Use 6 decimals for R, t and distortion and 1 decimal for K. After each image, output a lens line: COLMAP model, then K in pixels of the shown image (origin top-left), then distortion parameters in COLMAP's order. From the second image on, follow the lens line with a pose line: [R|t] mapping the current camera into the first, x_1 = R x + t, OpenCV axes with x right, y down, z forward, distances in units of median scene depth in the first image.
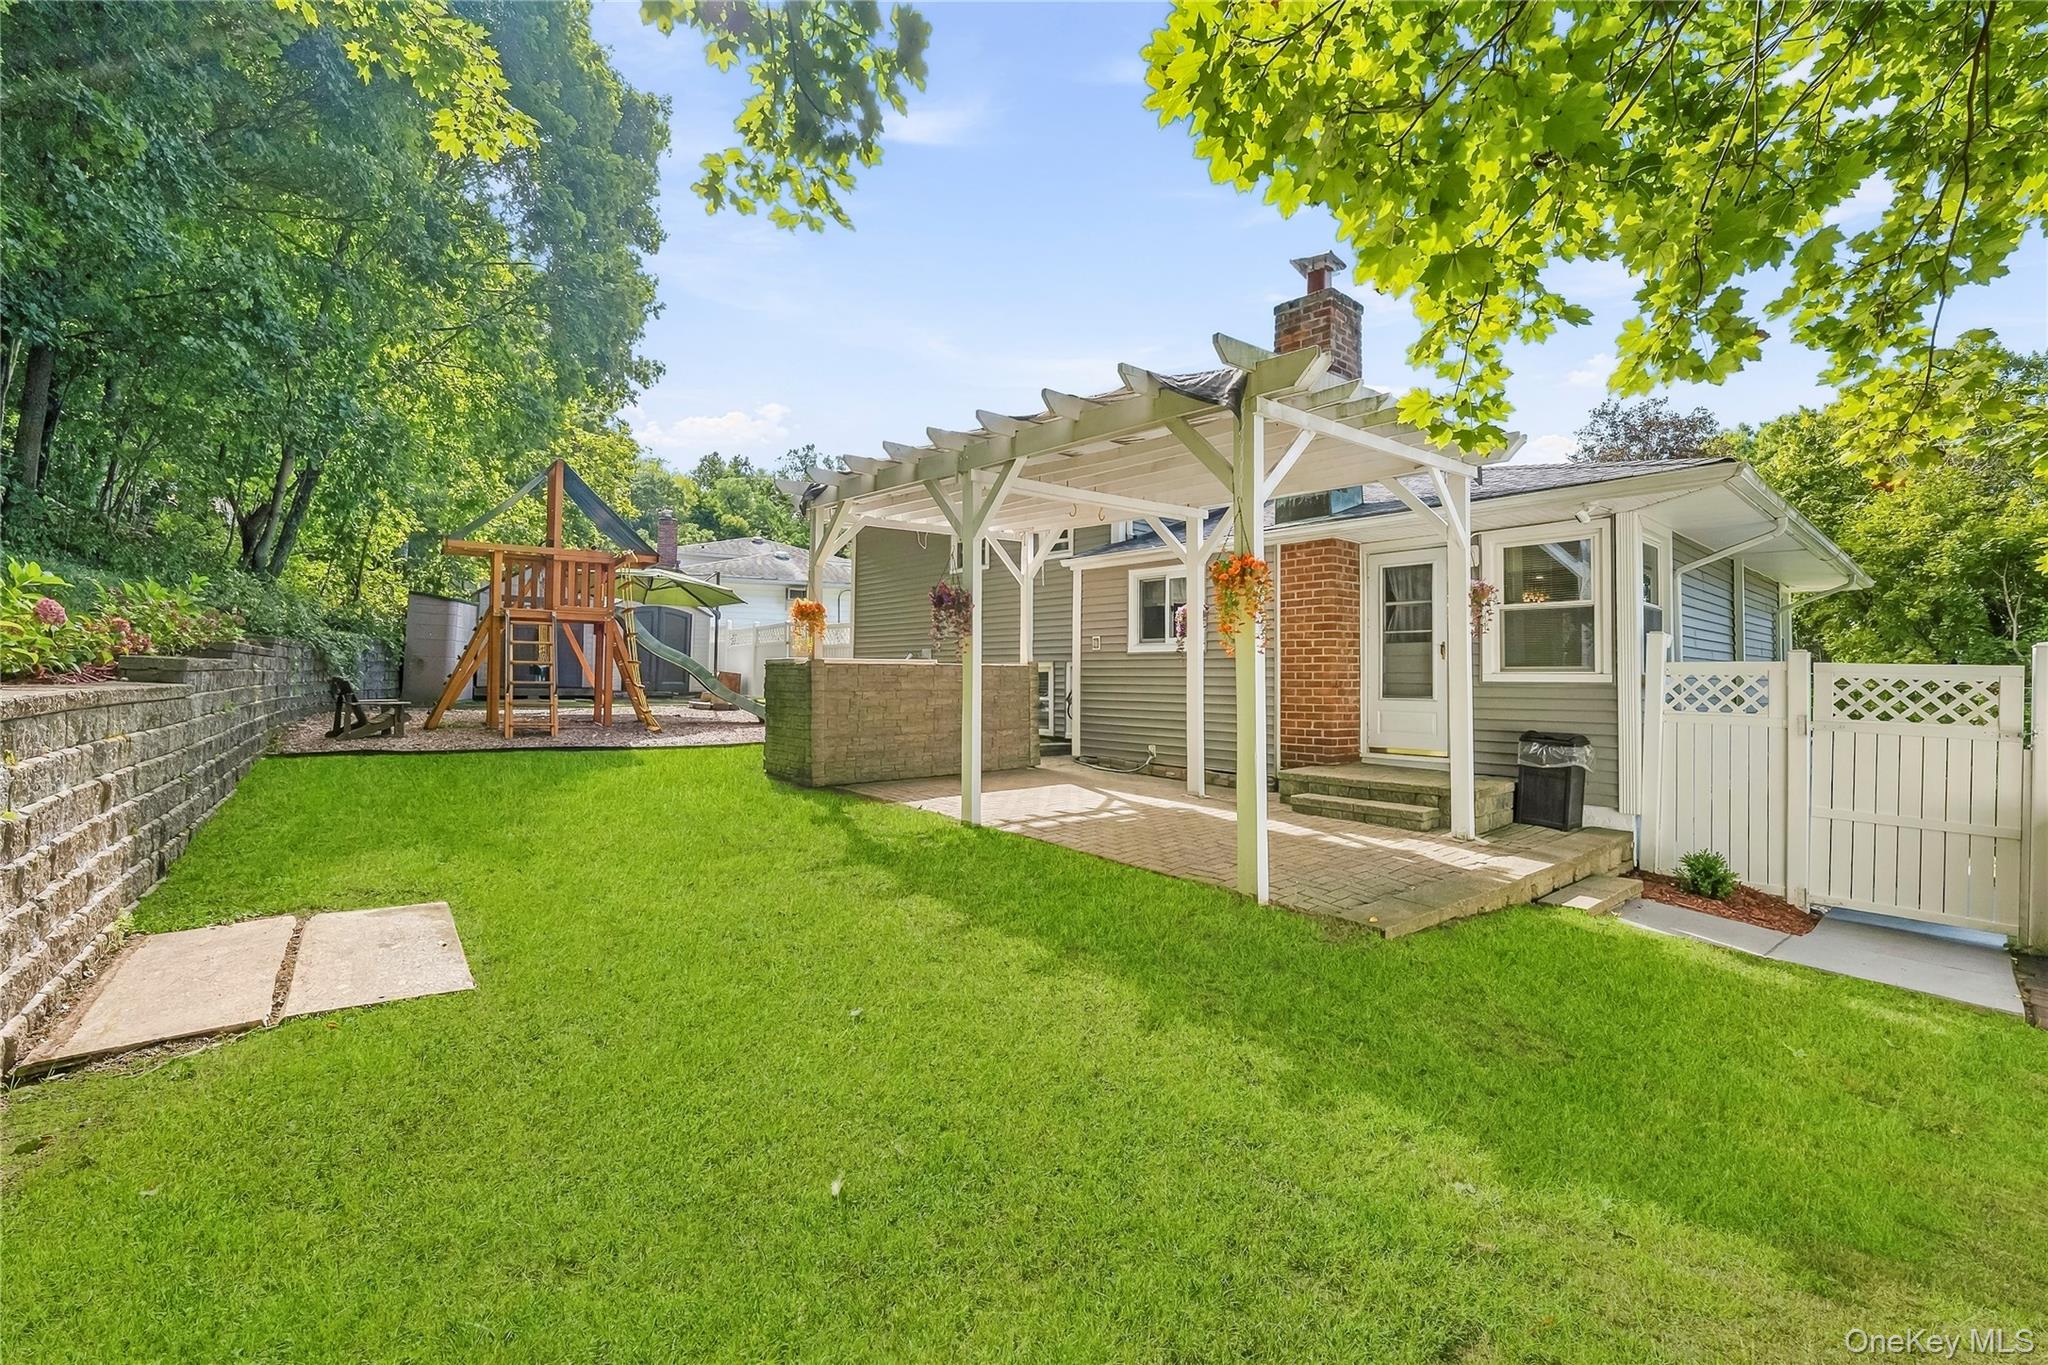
lens RADIAL K [[843.1, 0, 1035.0], [0, 843.1, 668.4], [0, 0, 1]] dist [-0.012842, 0.001176]
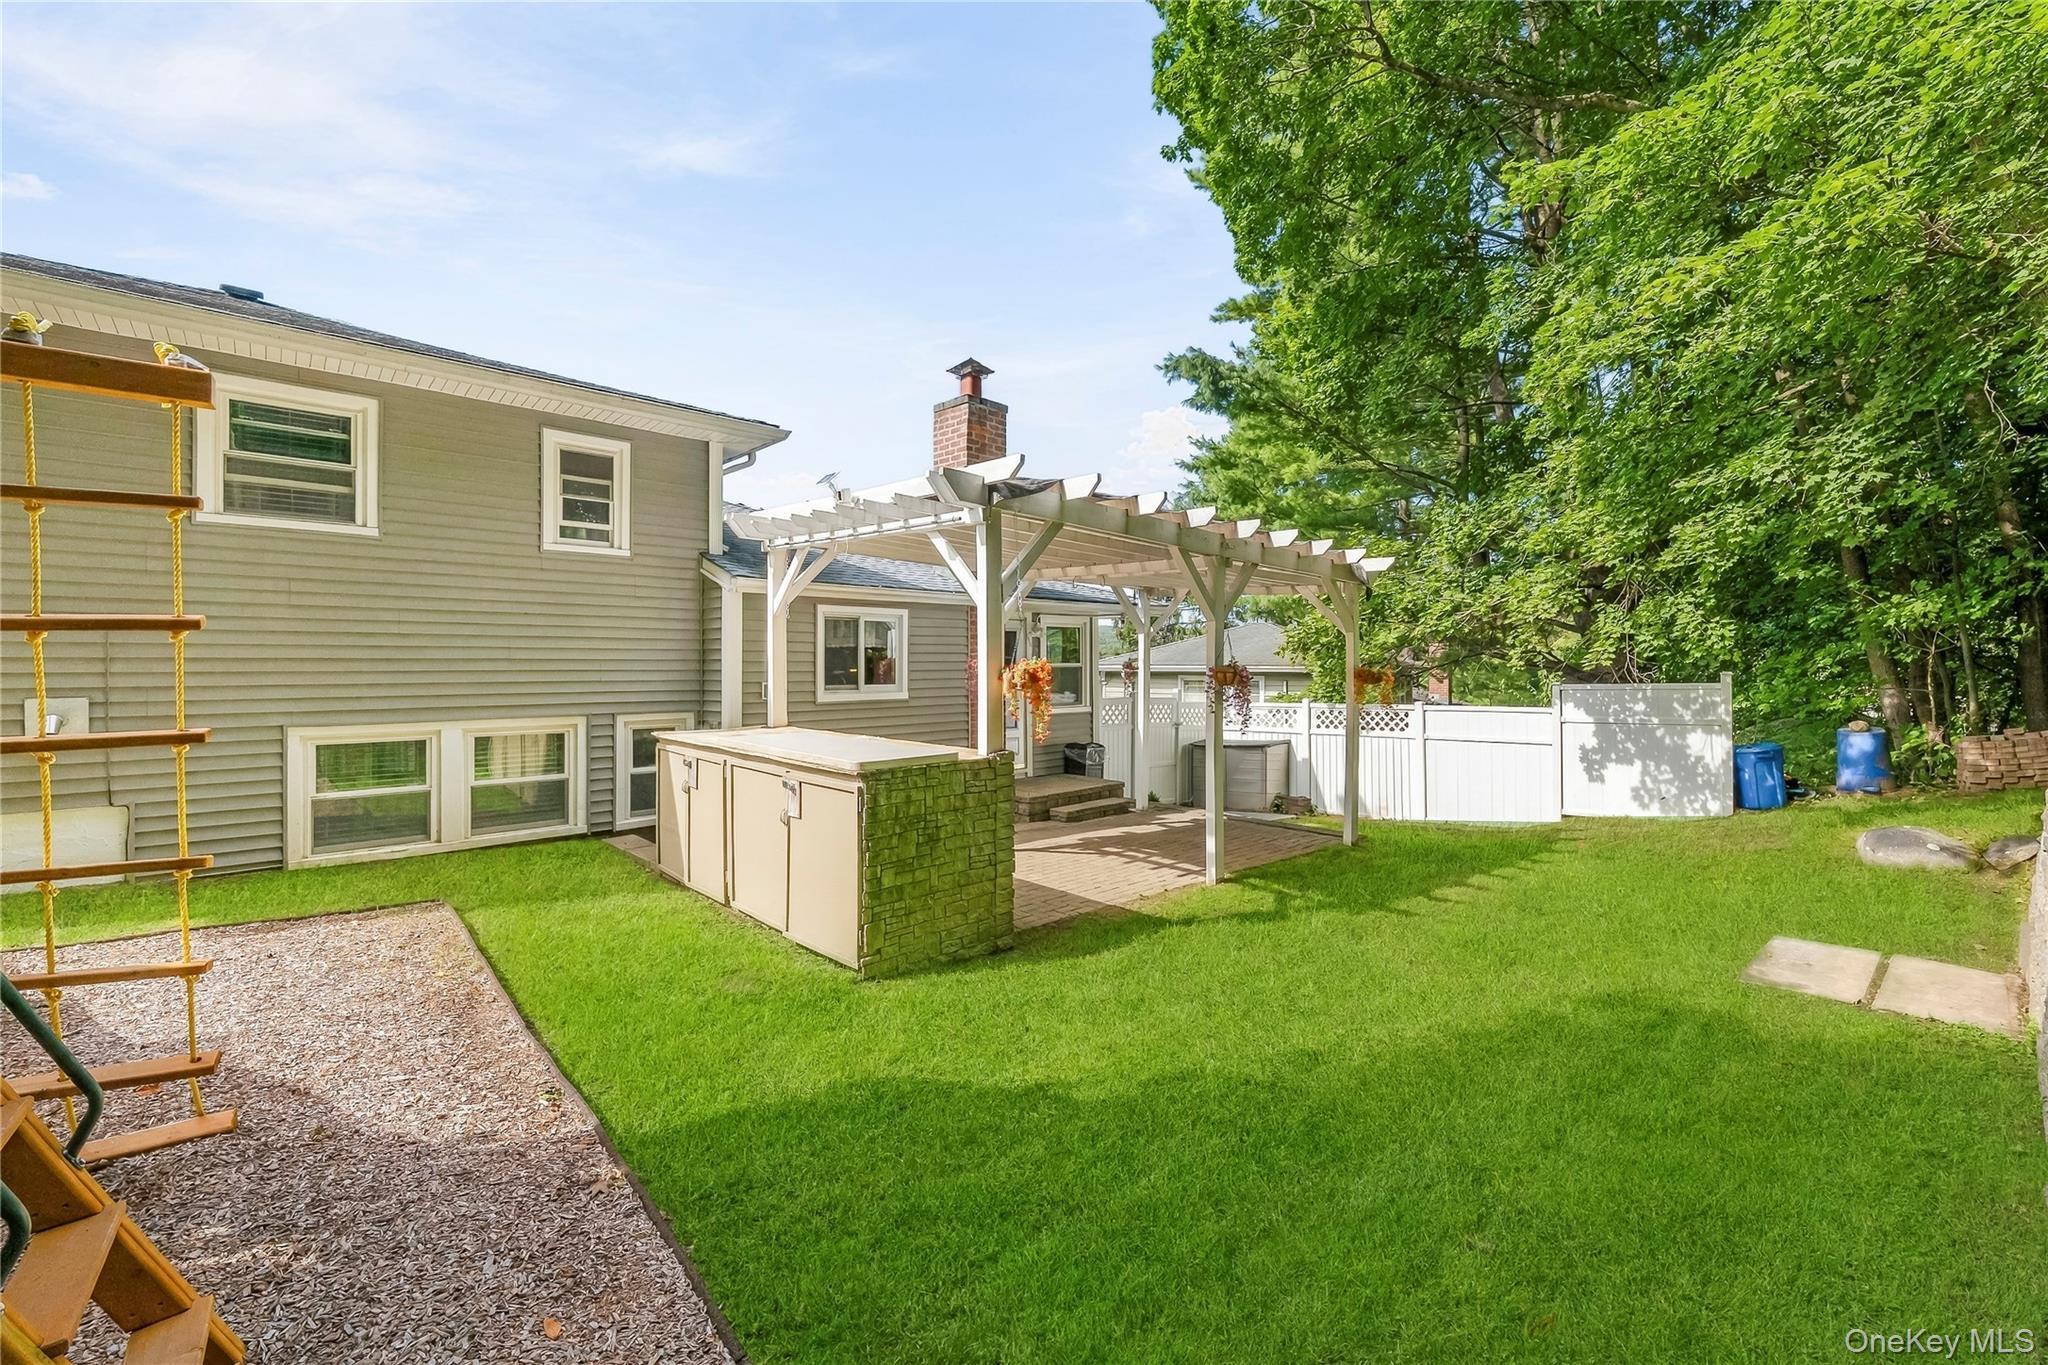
lens RADIAL K [[843.1, 0, 1027.6], [0, 843.1, 670.9], [0, 0, 1]] dist [-0.012842, 0.001176]
pose [[-0.050480, -0.014606, 0.998618, -0.885608], [-0.009634, 0.999854, 0.014137, -0.075803], [-0.998679, -0.008907, -0.050613, 1.007356]]
